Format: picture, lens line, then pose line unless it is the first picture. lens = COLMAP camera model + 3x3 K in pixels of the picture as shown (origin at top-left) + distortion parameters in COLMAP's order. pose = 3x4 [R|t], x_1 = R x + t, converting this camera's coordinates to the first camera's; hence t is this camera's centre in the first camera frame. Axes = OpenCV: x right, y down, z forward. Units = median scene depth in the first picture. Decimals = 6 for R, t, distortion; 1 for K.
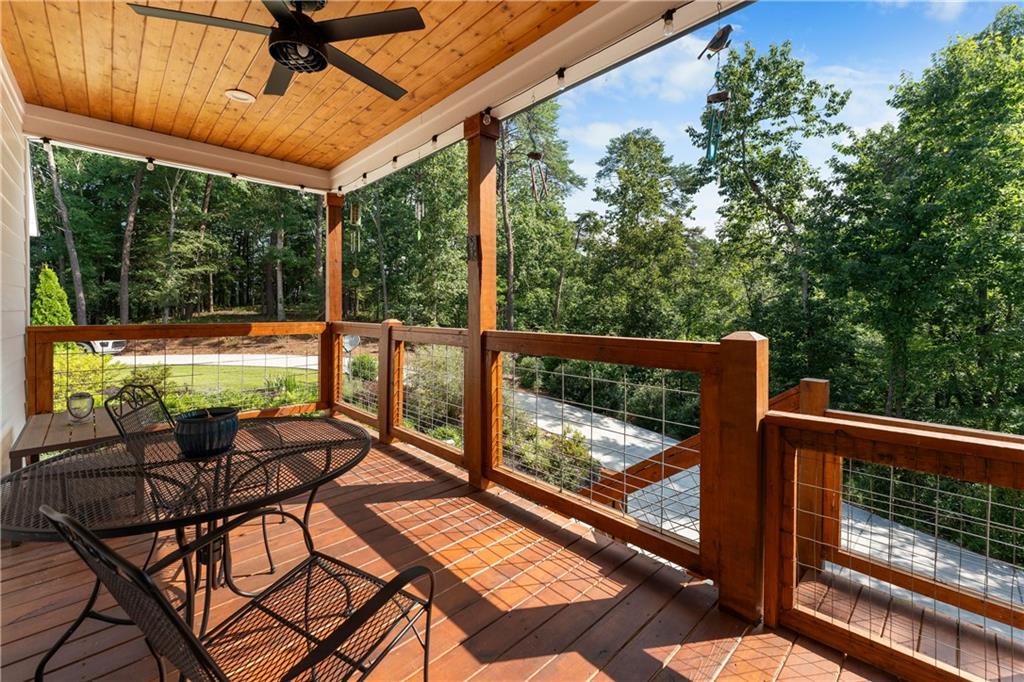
lens RADIAL K [[415.1, 0, 522.2], [0, 415.1, 314.3], [0, 0, 1]] dist [-0.002701, 0.000412]
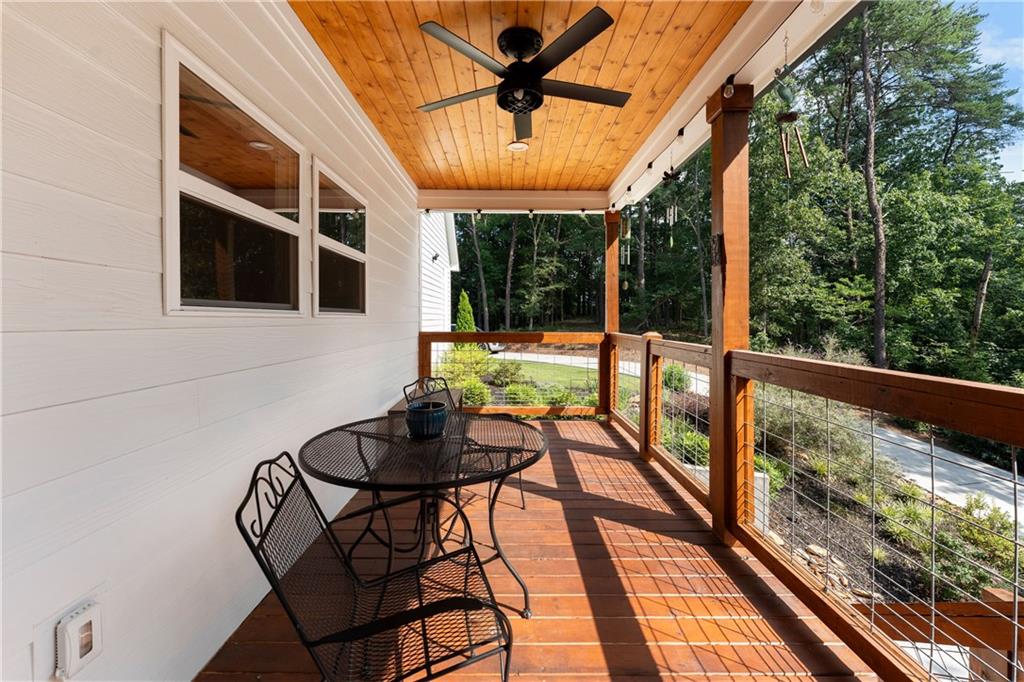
lens RADIAL K [[415.1, 0, 518.1], [0, 415.1, 320.4], [0, 0, 1]] dist [-0.002701, 0.000412]
pose [[0.728164, 0.004164, -0.685390, 0.093924], [-0.009359, 0.999949, -0.003868, -0.007044], [0.685339, 0.009231, 0.728166, 0.070804]]
